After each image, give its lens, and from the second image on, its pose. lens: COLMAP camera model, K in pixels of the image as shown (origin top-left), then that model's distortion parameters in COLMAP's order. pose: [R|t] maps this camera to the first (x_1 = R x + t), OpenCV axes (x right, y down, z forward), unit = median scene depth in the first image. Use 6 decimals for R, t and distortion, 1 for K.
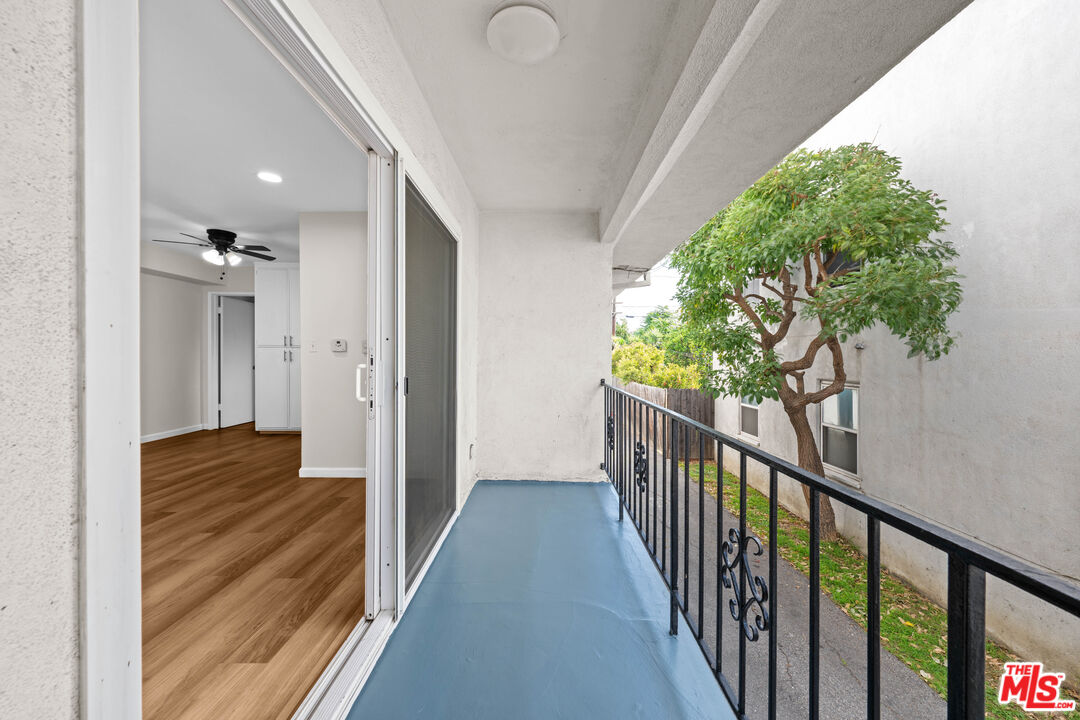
lens RADIAL K [[428.1, 0, 540.0], [0, 428.1, 360.0], [0, 0, 1]] dist [0.001109, -0.000002]
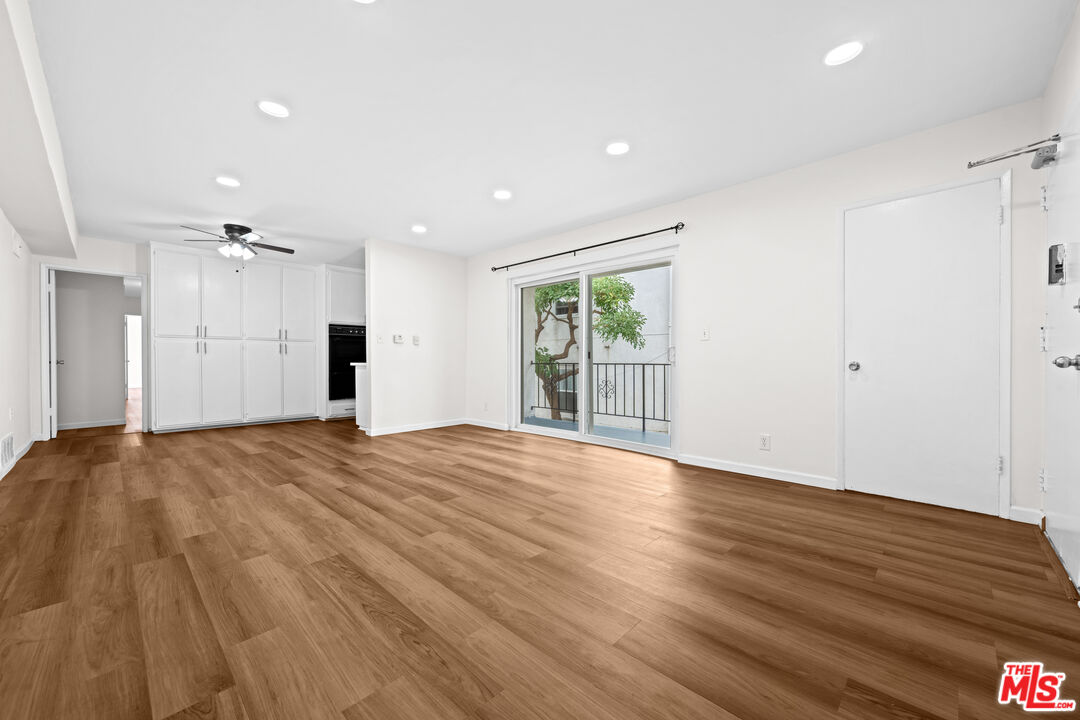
lens RADIAL K [[421.7, 0, 542.5], [0, 421.7, 361.4], [0, 0, 1]] dist [-0.000432, 0.000033]
pose [[0.689642, -0.008286, 0.724103, -0.967270], [0.009300, 0.999953, 0.002584, 0.034724], [-0.724090, 0.004952, 0.689687, -0.252335]]
